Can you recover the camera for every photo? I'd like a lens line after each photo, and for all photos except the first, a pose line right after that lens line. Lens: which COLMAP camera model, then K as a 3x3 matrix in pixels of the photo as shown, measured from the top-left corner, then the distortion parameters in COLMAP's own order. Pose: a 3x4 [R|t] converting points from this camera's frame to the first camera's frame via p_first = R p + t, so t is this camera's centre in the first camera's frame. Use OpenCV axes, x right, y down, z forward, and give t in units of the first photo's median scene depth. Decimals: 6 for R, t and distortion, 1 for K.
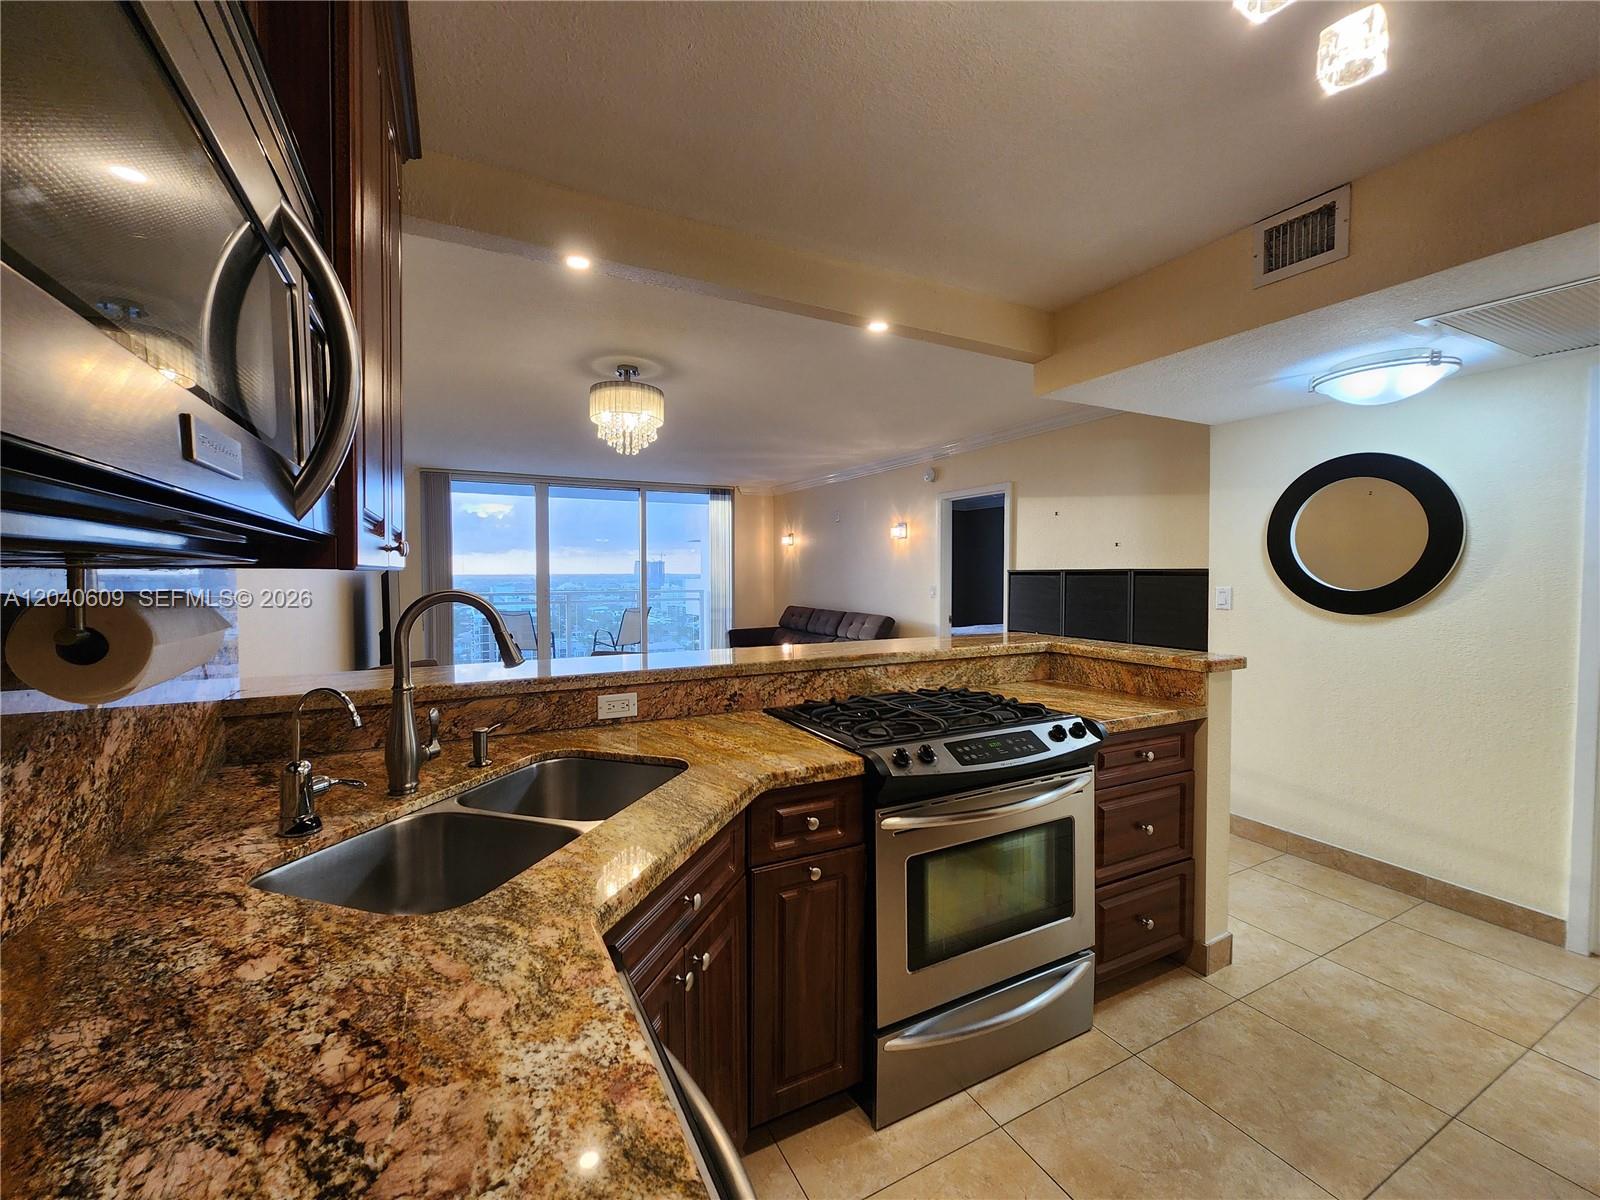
lens RADIAL K [[659.8, 0, 793.8], [0, 659.8, 601.5], [0, 0, 1]] dist [-0.000907, 0.000583]
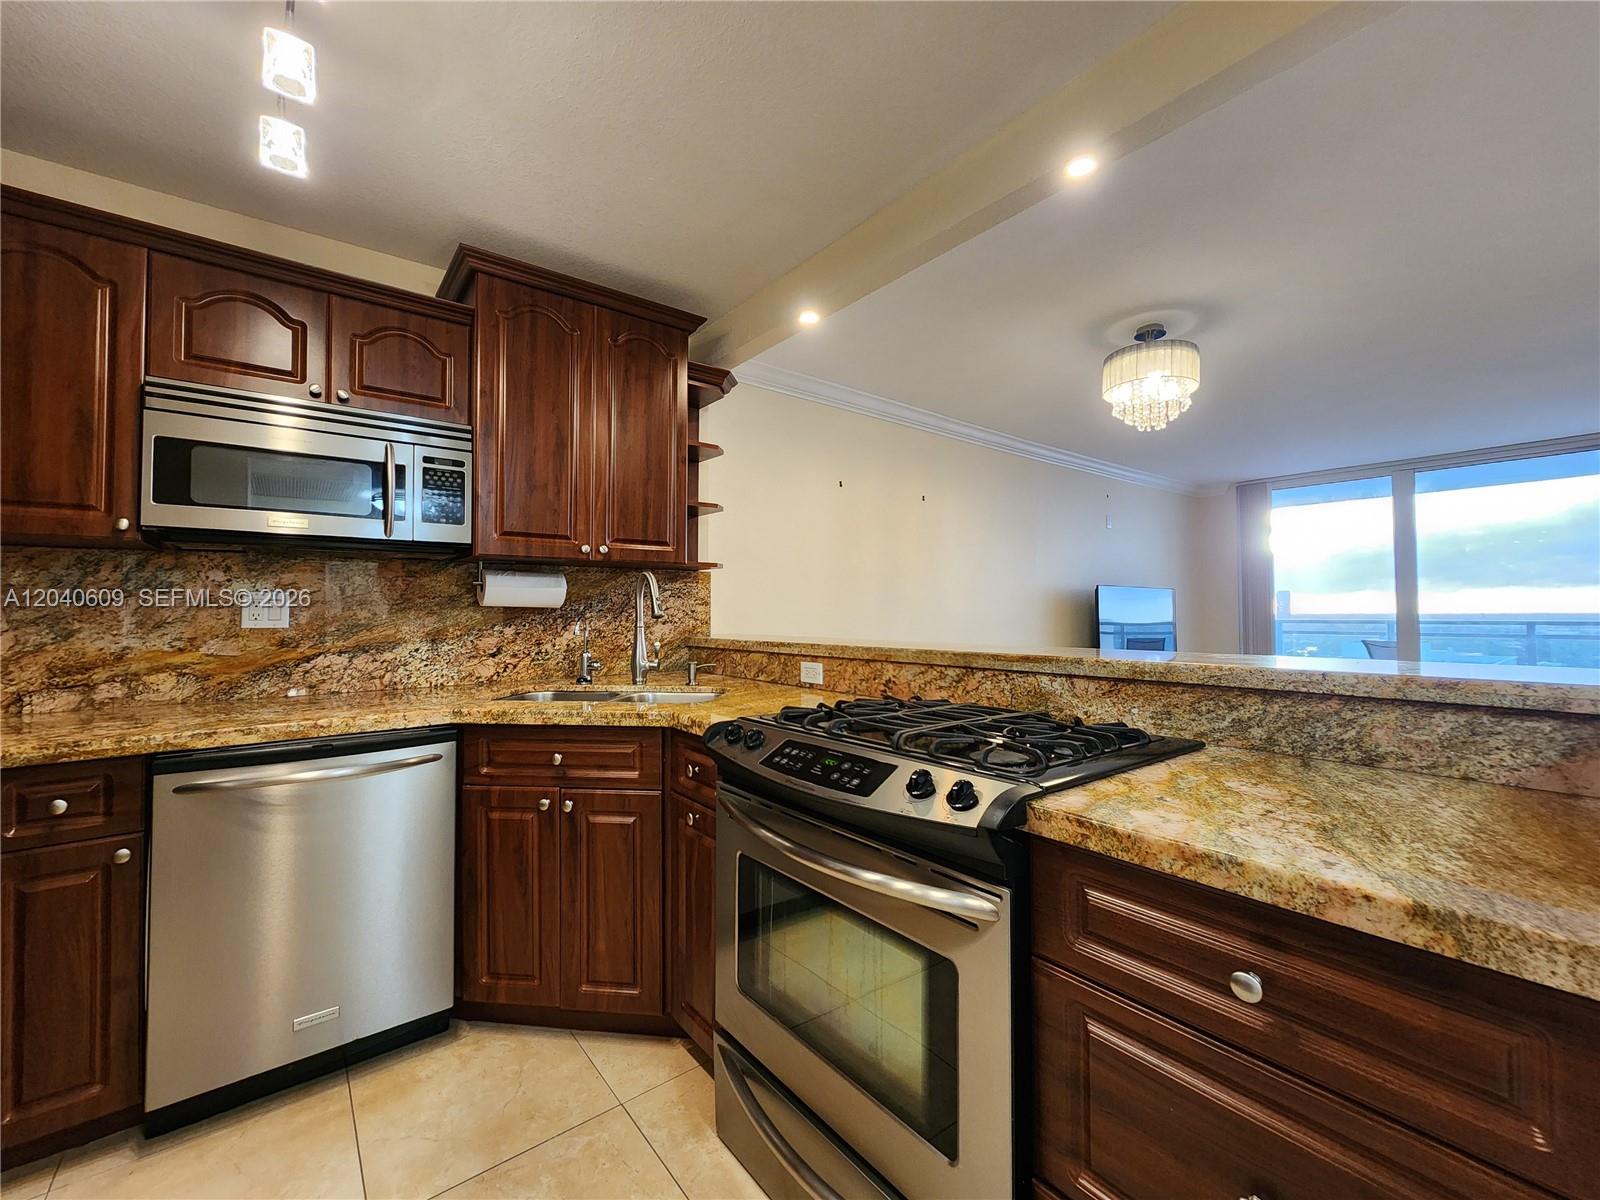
lens RADIAL K [[659.8, 0, 808.1], [0, 659.8, 604.3], [0, 0, 1]] dist [-0.000907, 0.000583]
pose [[0.195255, -0.012552, -0.980672, 0.789161], [-0.042100, 0.998889, -0.021167, 0.054866], [0.979849, 0.045419, 0.194509, 0.674715]]
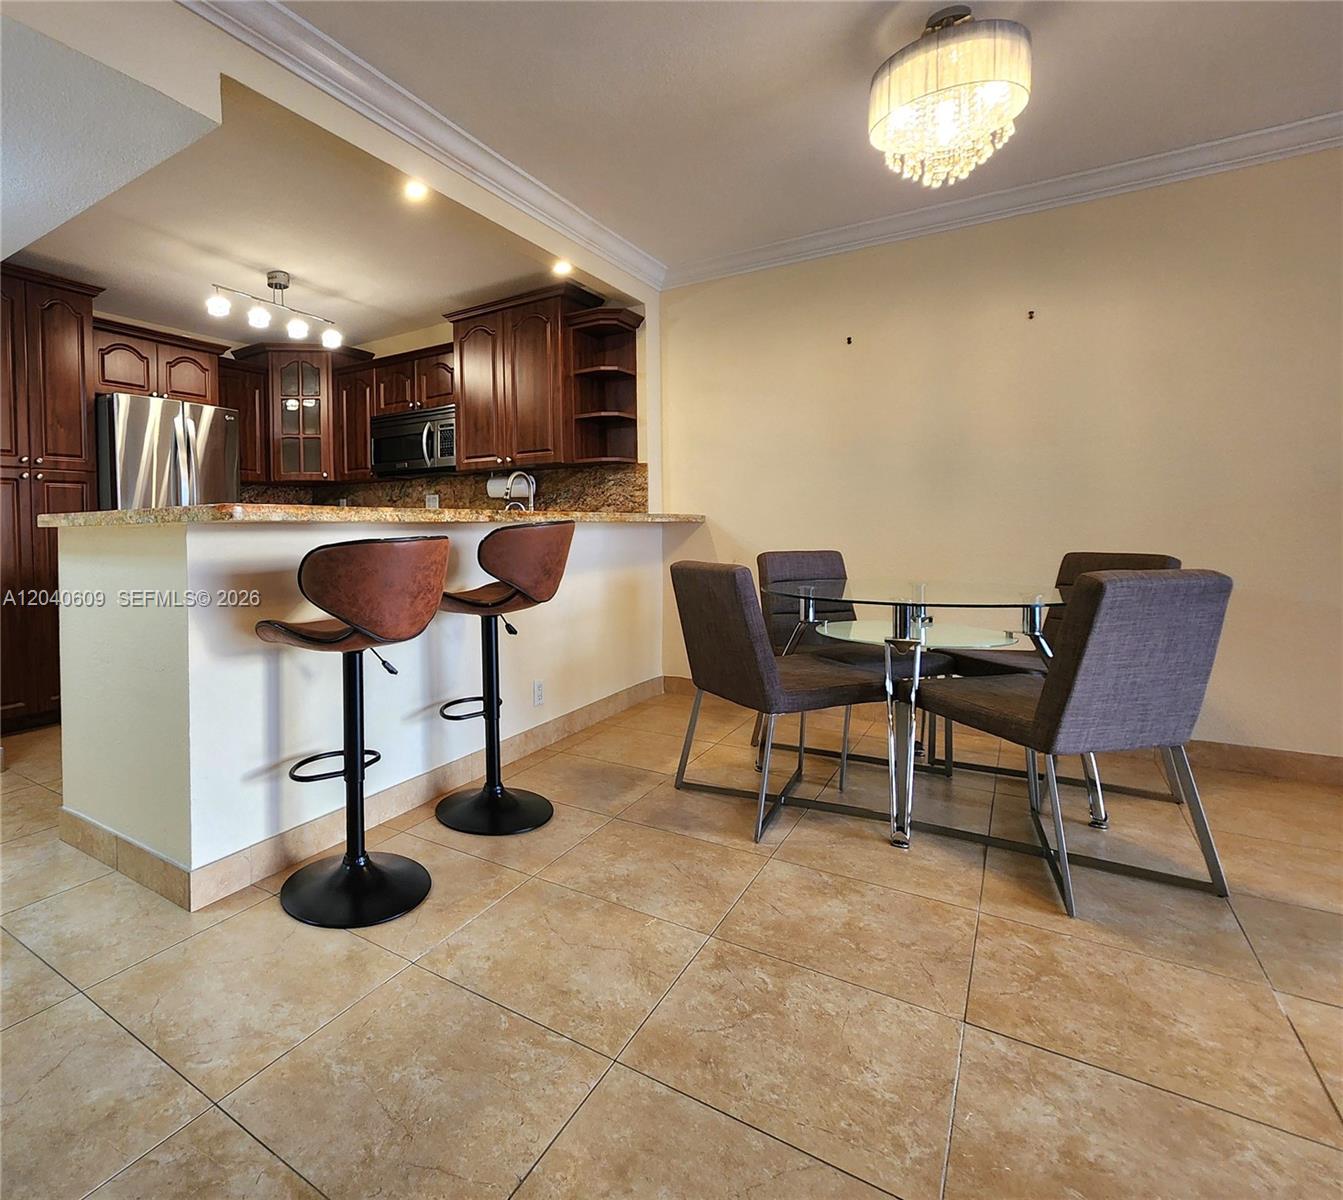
lens RADIAL K [[721.2, 0, 455.7], [0, 721.2, 535.8], [0, 0, 1]] dist [-0.003645, -0.000546]
pose [[-0.915844, 0.018583, -0.401104, 0.565187], [-0.004063, 0.998448, 0.055536, 0.051901], [0.401513, 0.052492, -0.914348, 2.258129]]
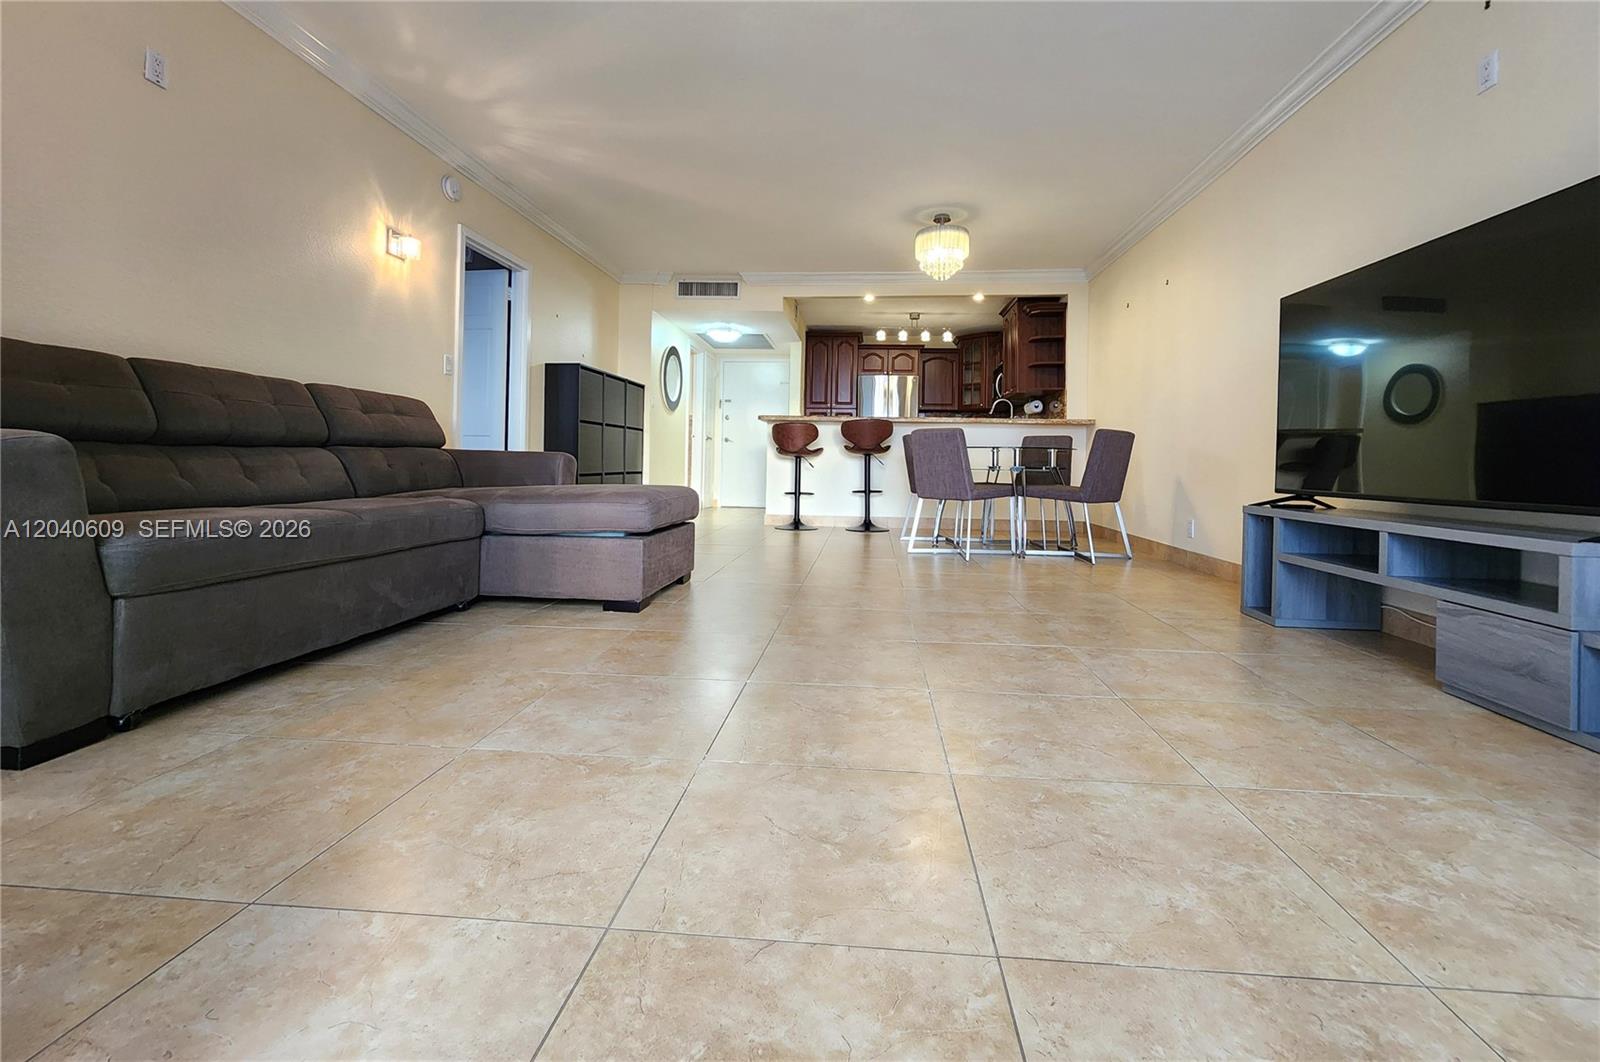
lens RADIAL K [[681.7, 0, 803.4], [0, 681.7, 464.8], [0, 0, 1]] dist [-0.025562, -0.000304]
pose [[-0.835699, -0.013162, 0.549030, -1.329974], [0.010796, 0.999126, 0.040384, 0.164341], [-0.549082, 0.039676, -0.834826, 3.859558]]
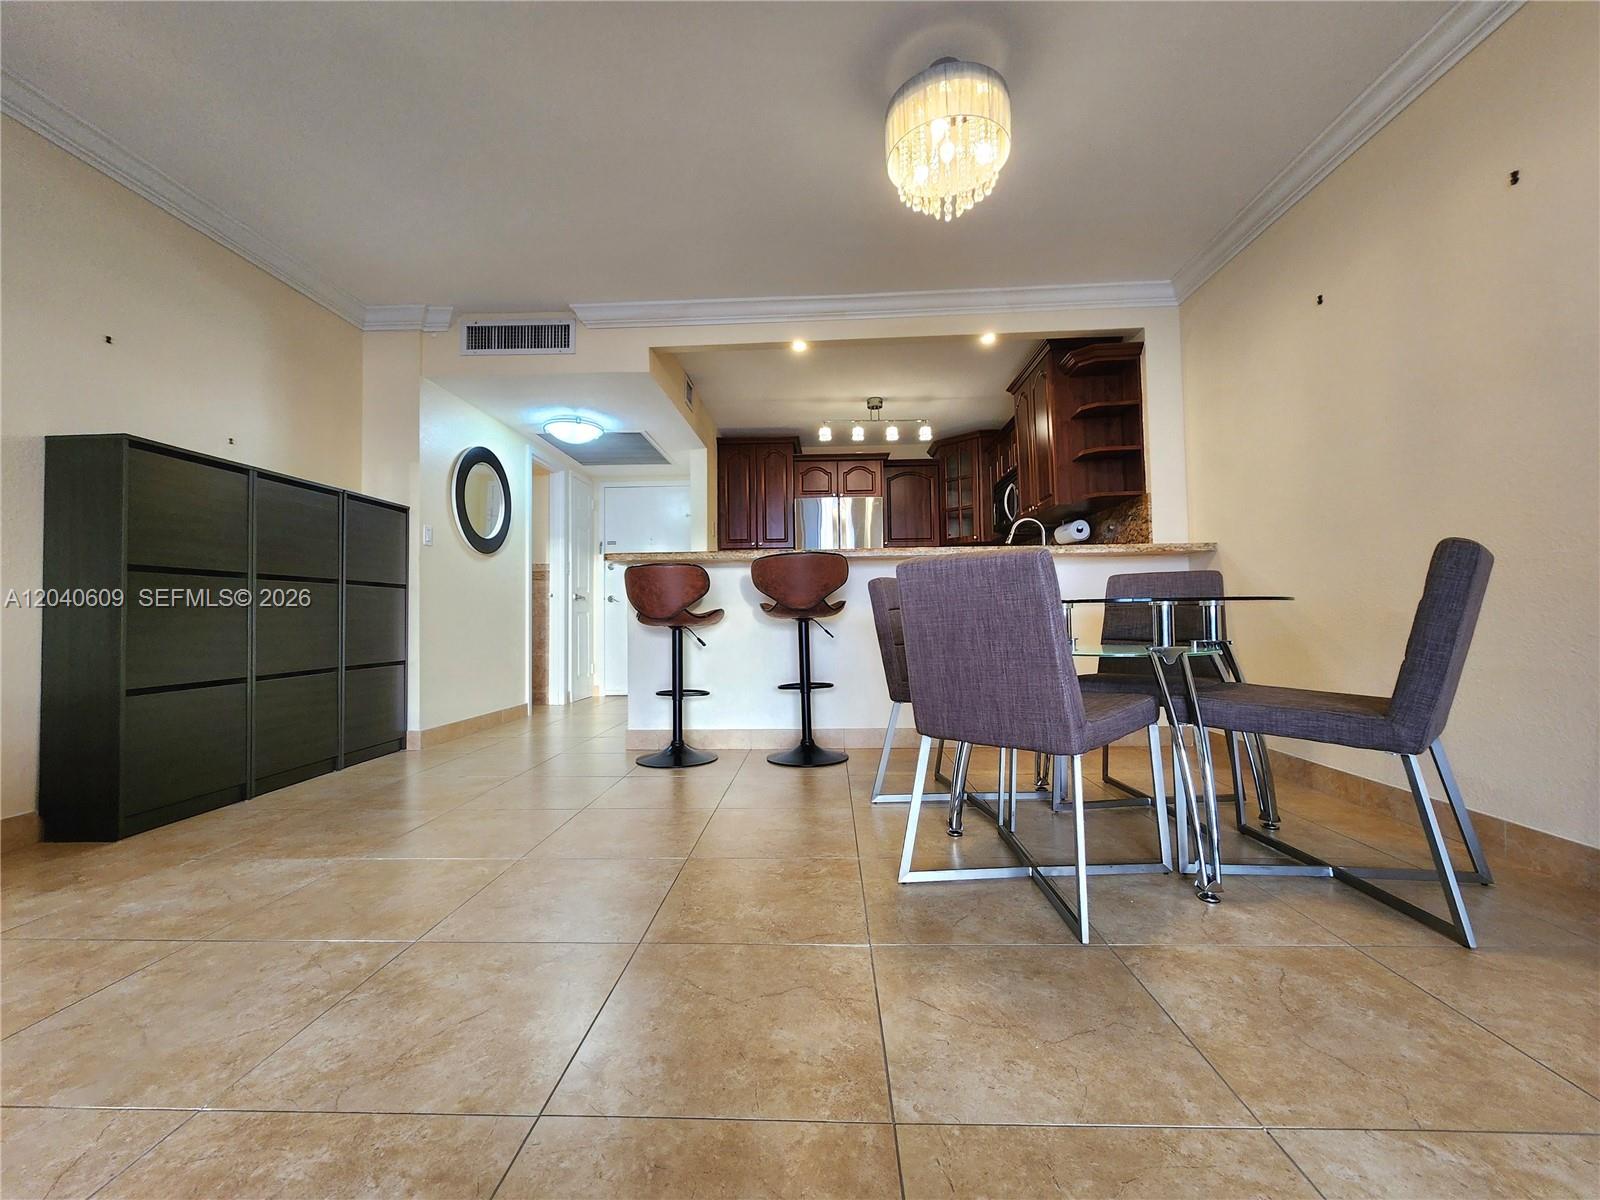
lens RADIAL K [[659.8, 0, 794.8], [0, 659.8, 593.7], [0, 0, 1]] dist [-0.000907, 0.000583]
pose [[-0.861476, 0.033855, 0.506668, -0.715454], [0.041034, 0.999153, 0.003007, 0.177129], [-0.506137, 0.023381, -0.862136, 2.595261]]
